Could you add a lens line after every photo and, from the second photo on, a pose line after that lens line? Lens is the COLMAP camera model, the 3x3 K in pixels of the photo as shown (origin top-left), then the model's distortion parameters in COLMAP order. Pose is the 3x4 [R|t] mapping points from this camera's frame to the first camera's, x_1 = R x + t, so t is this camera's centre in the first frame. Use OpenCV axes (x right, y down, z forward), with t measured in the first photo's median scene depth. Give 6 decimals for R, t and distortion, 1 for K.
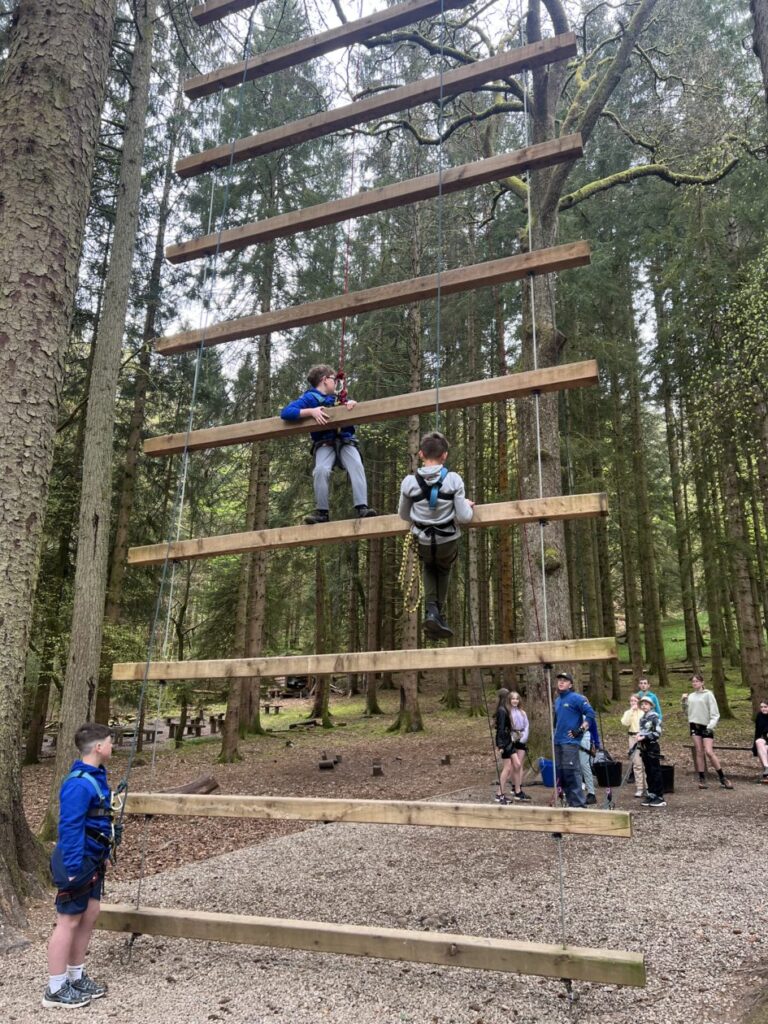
lens RADIAL K [[765.3, 0, 384.6], [0, 765.3, 511.6], [0, 0, 1]] dist [0.048340, -0.054953]
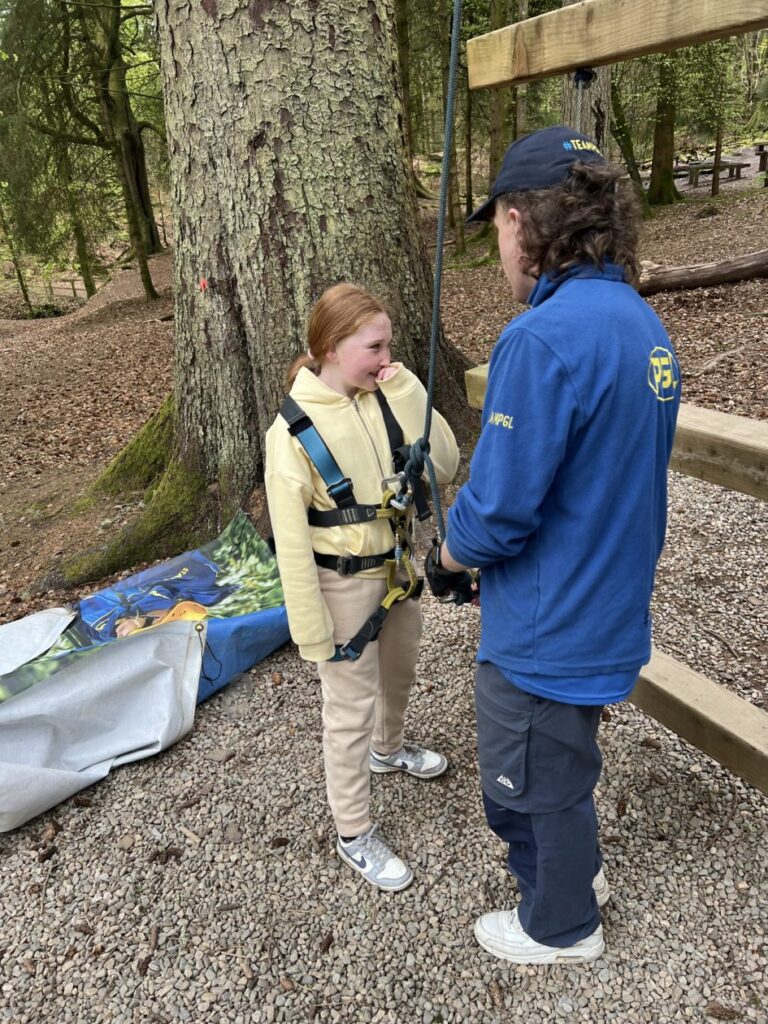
lens RADIAL K [[765.3, 0, 383.3], [0, 765.3, 509.5], [0, 0, 1]] dist [0.048340, -0.054953]
pose [[0.766423, 0.181465, -0.616171, -0.024851], [0.256558, 0.792945, 0.552645, 0.033608], [0.588875, -0.581644, 0.561175, 0.135805]]
